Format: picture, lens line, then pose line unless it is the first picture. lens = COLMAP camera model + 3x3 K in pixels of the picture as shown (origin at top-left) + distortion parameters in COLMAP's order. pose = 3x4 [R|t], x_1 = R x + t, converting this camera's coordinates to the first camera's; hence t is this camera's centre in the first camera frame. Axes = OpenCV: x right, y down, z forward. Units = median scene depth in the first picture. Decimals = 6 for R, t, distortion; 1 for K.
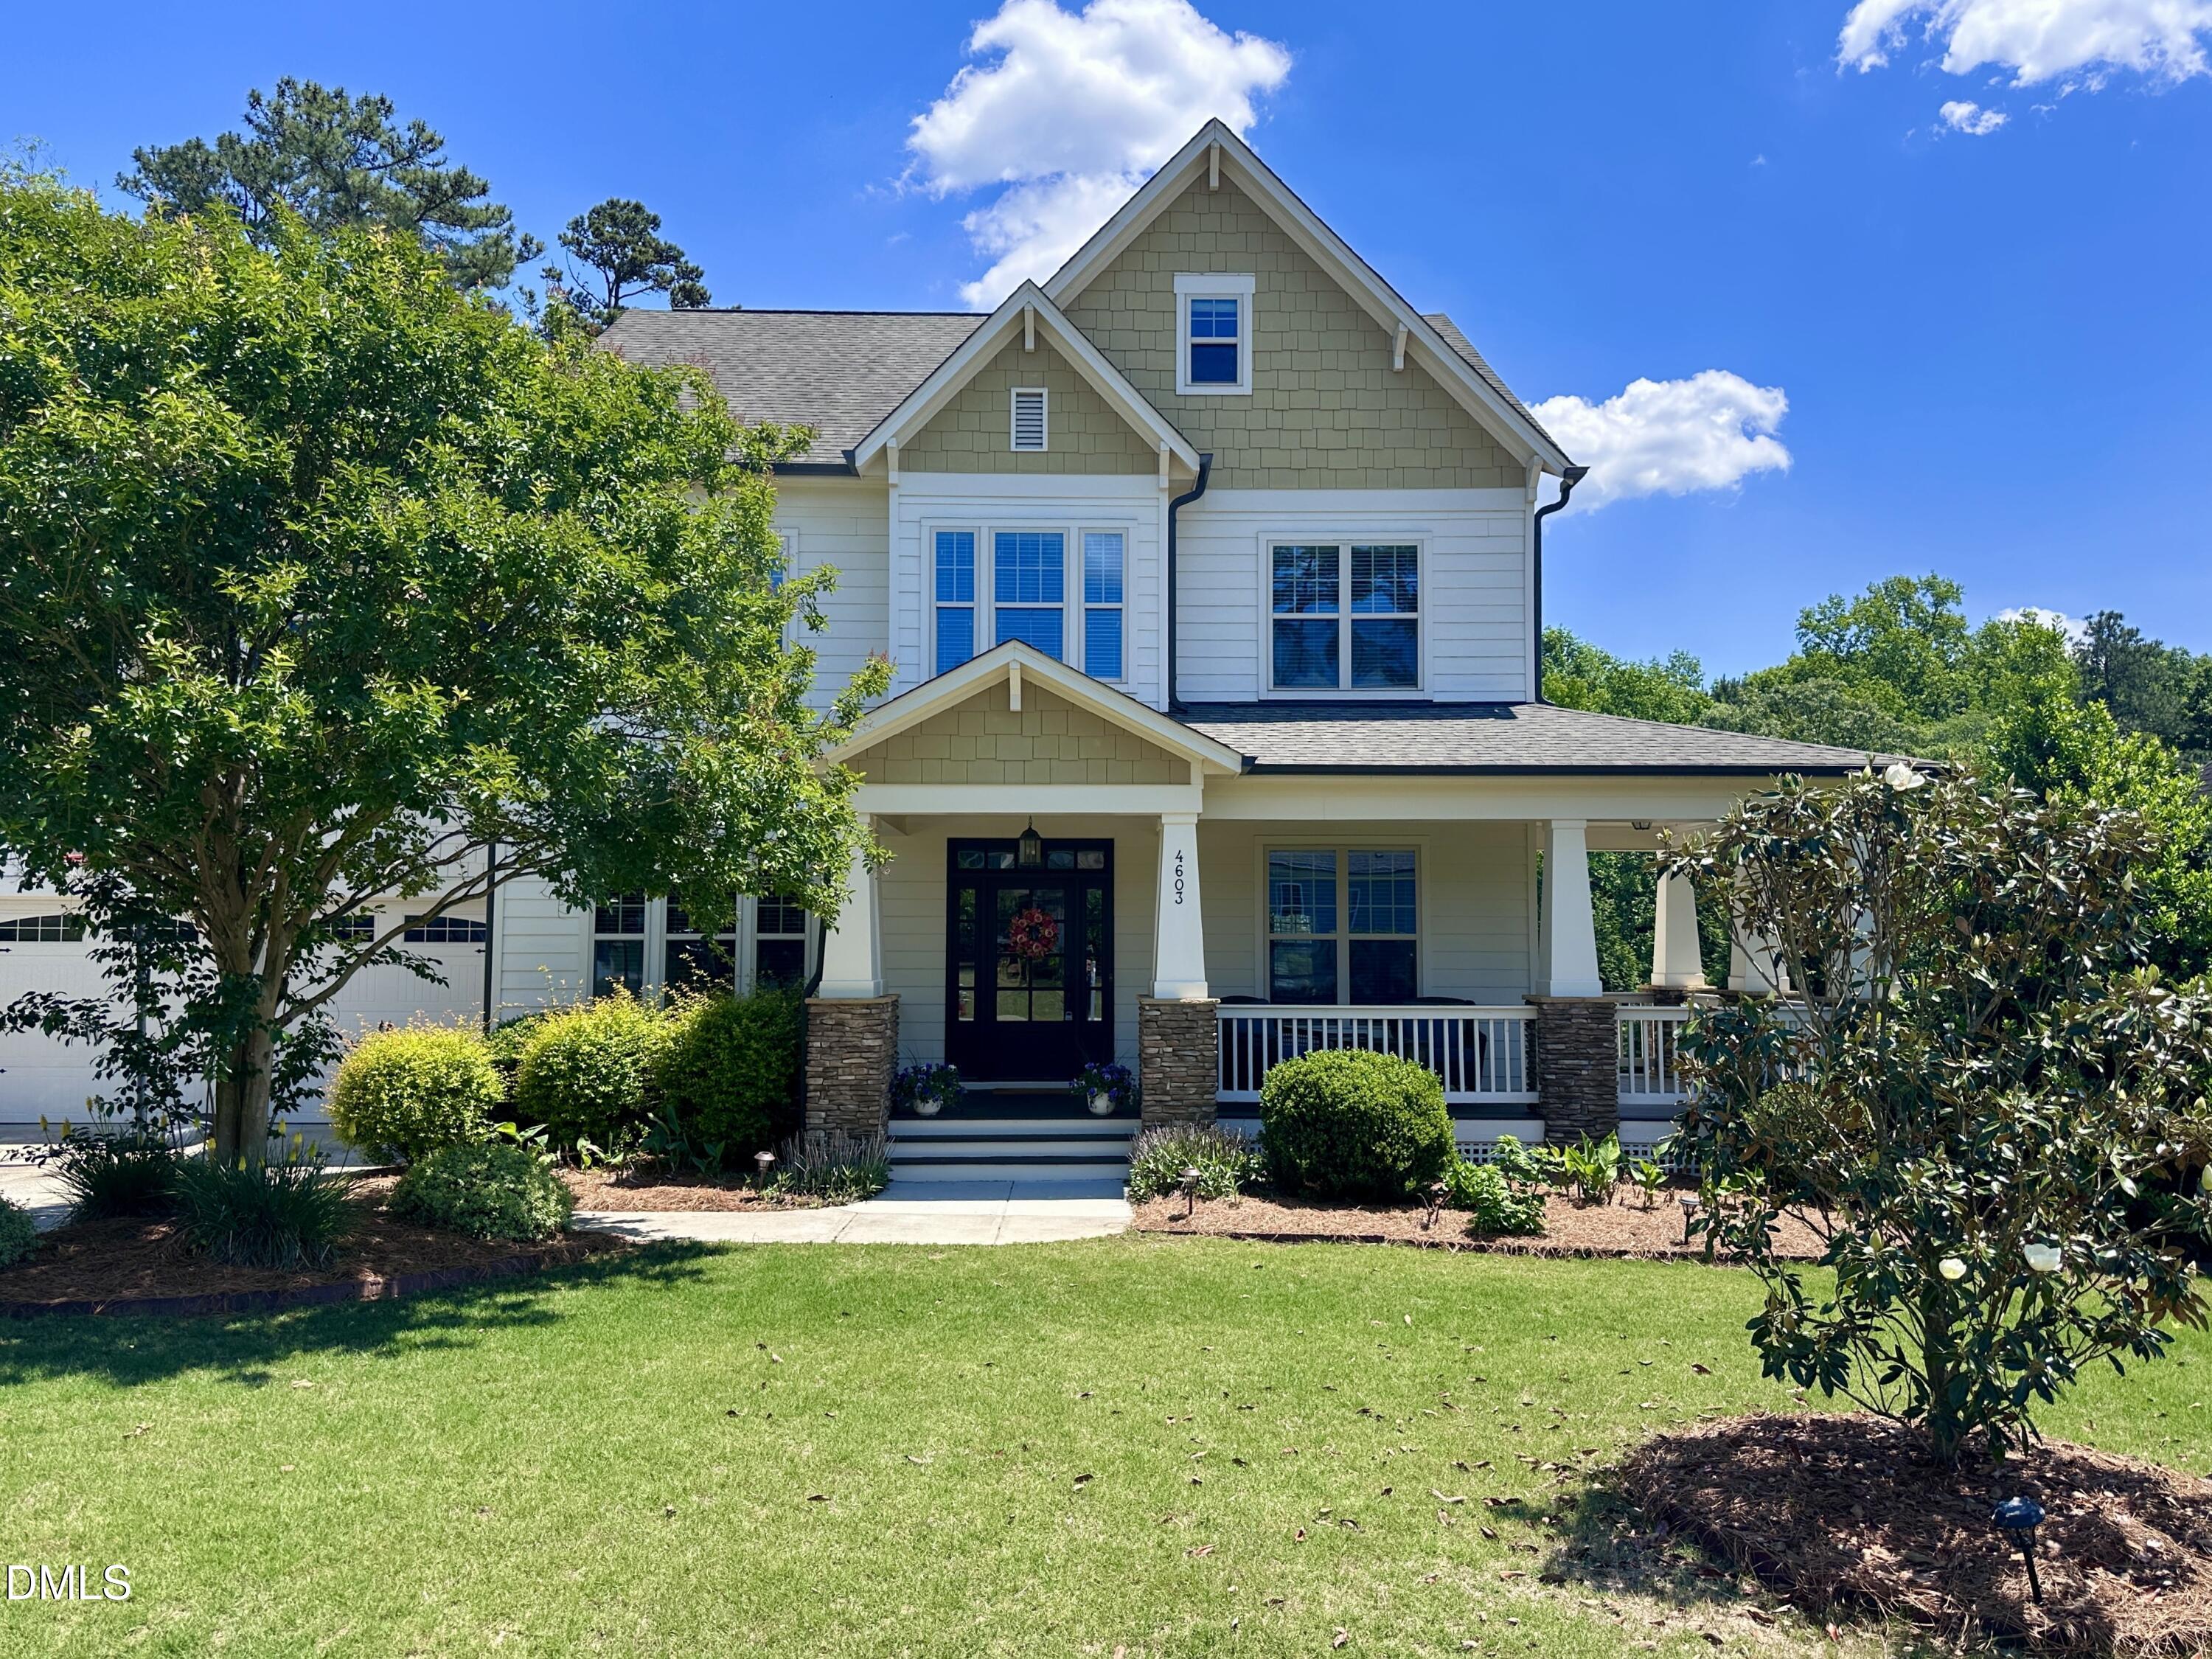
lens RADIAL K [[1631.7, 0, 1115.1], [0, 1631.7, 807.6], [0, 0, 1]] dist [0.046570, -0.003028]
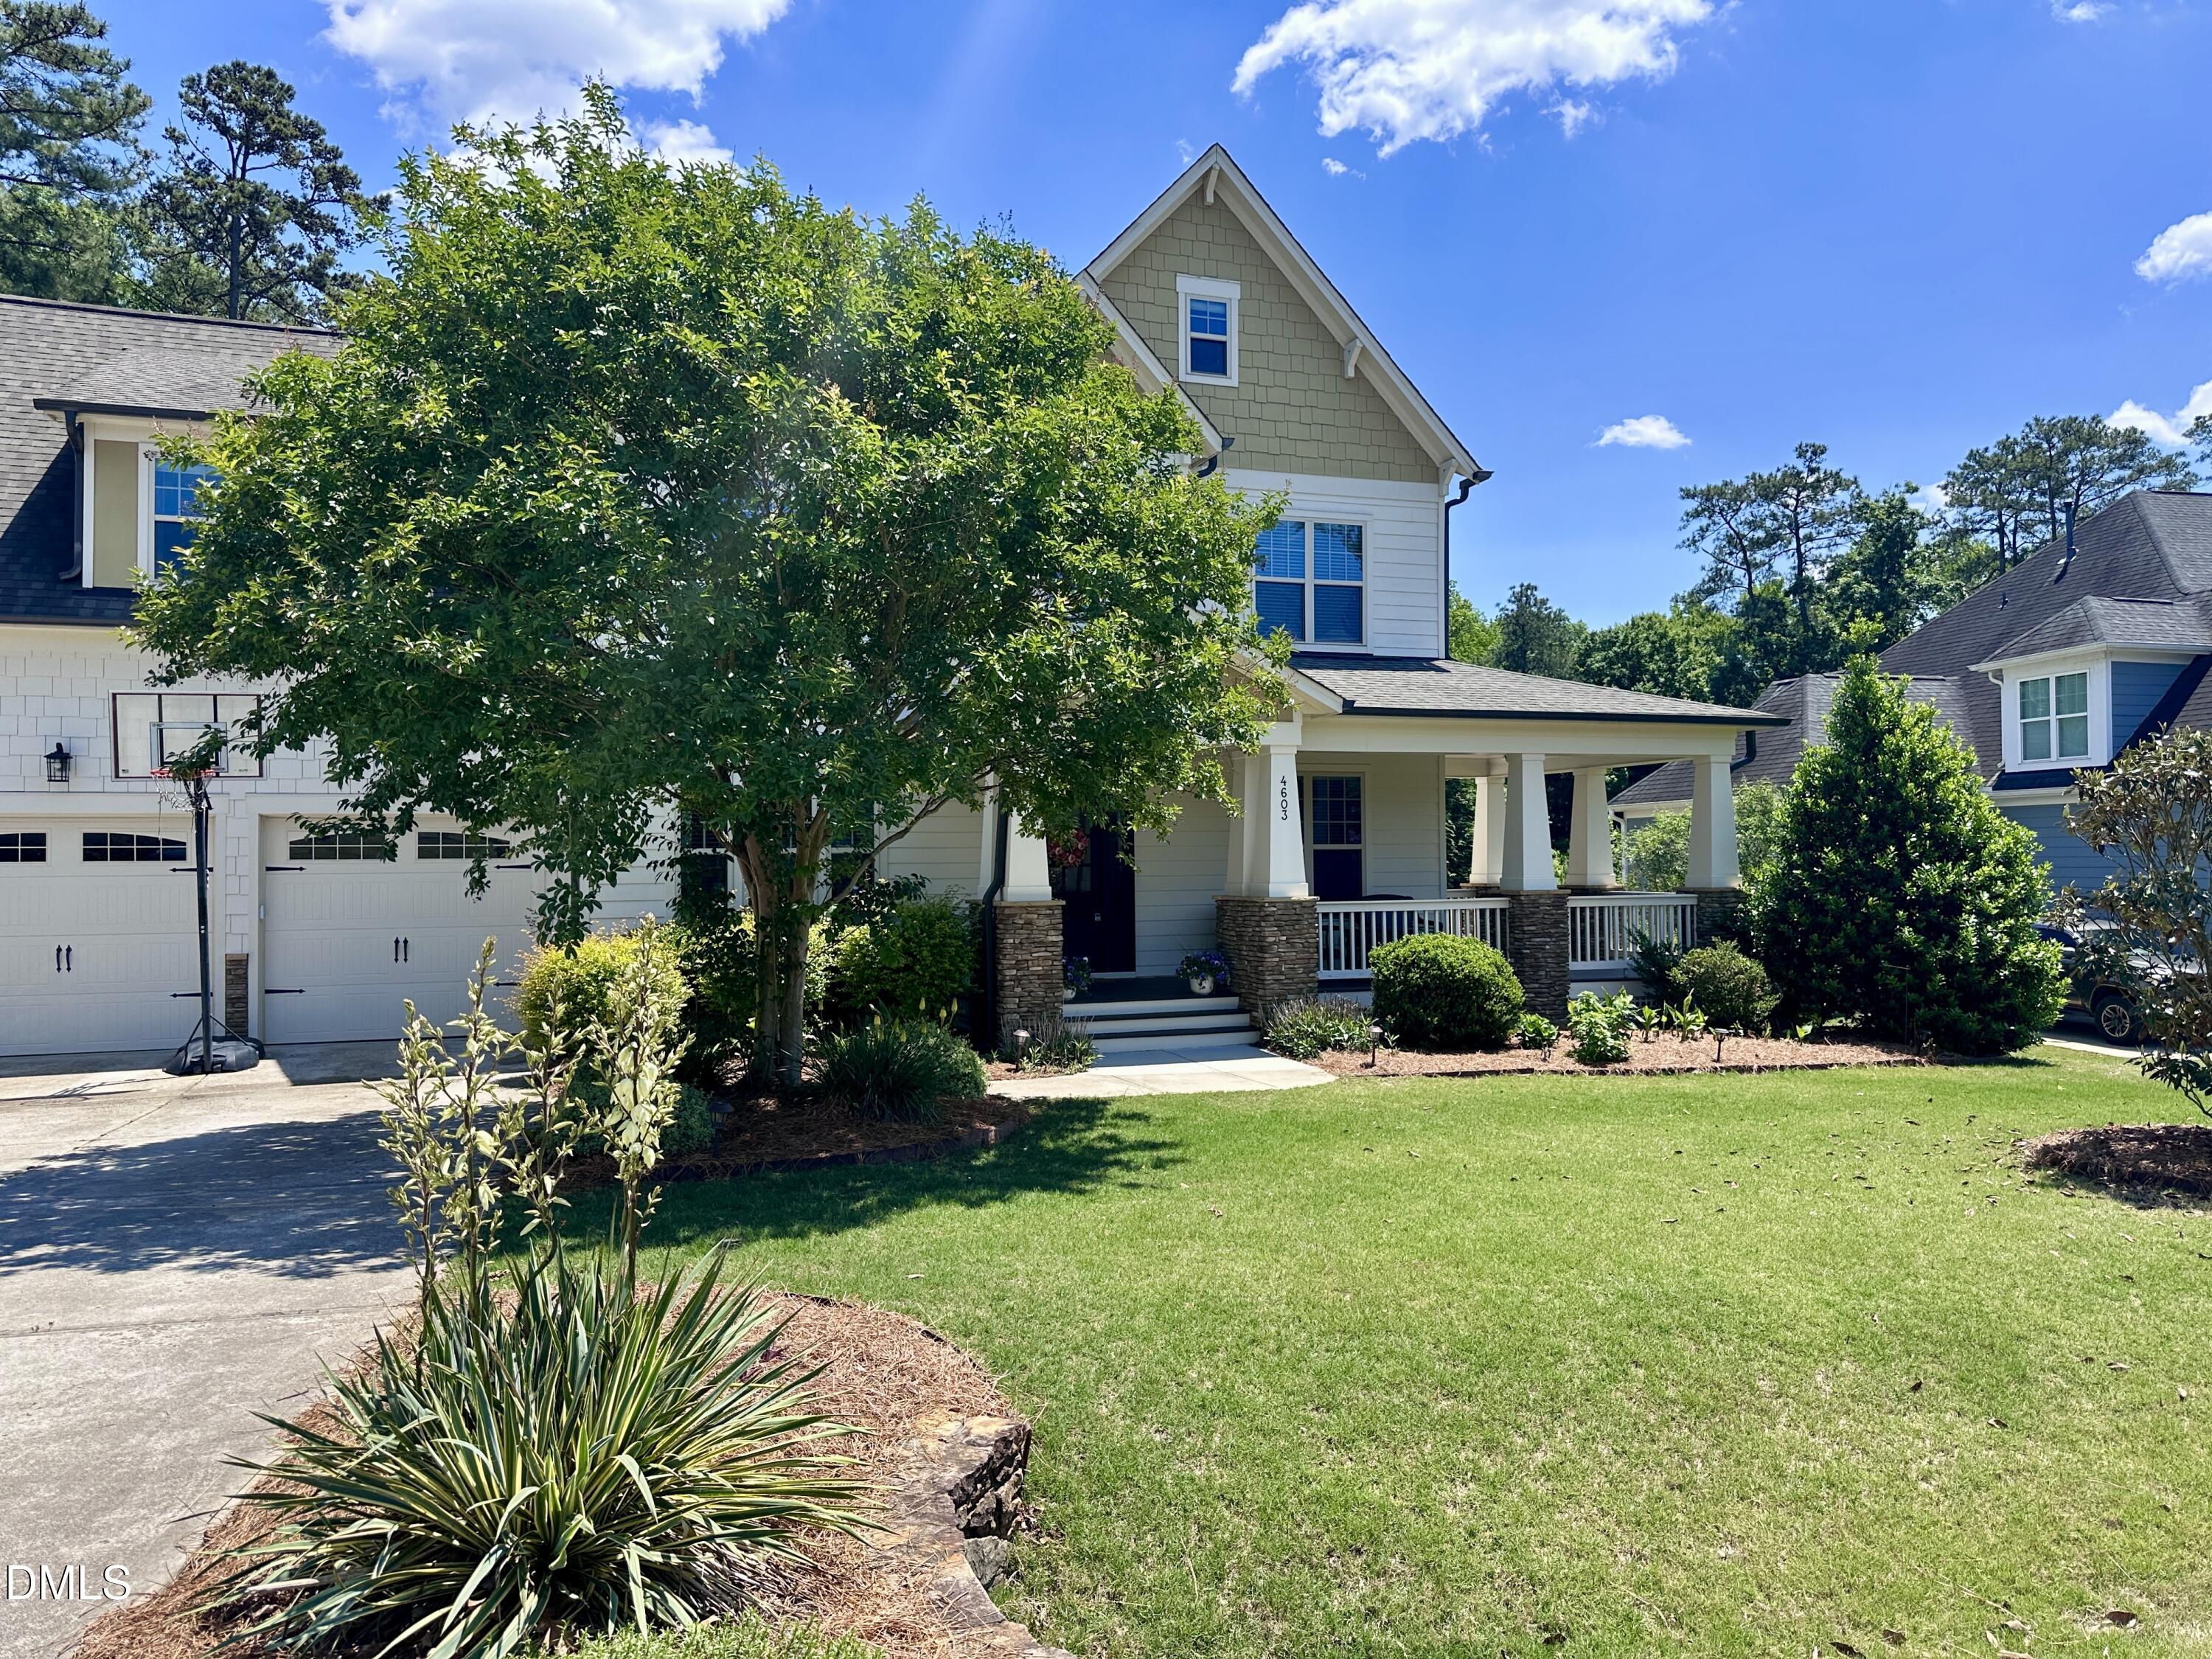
lens RADIAL K [[1545.2, 0, 1106.0], [0, 1545.2, 829.5], [0, 0, 1]] dist [0.018095, 0.002694]
pose [[0.945192, -0.004203, 0.326489, -0.375512], [-0.016995, 0.997929, 0.062046, -0.002479], [-0.326073, -0.064194, 0.943162, -0.038261]]
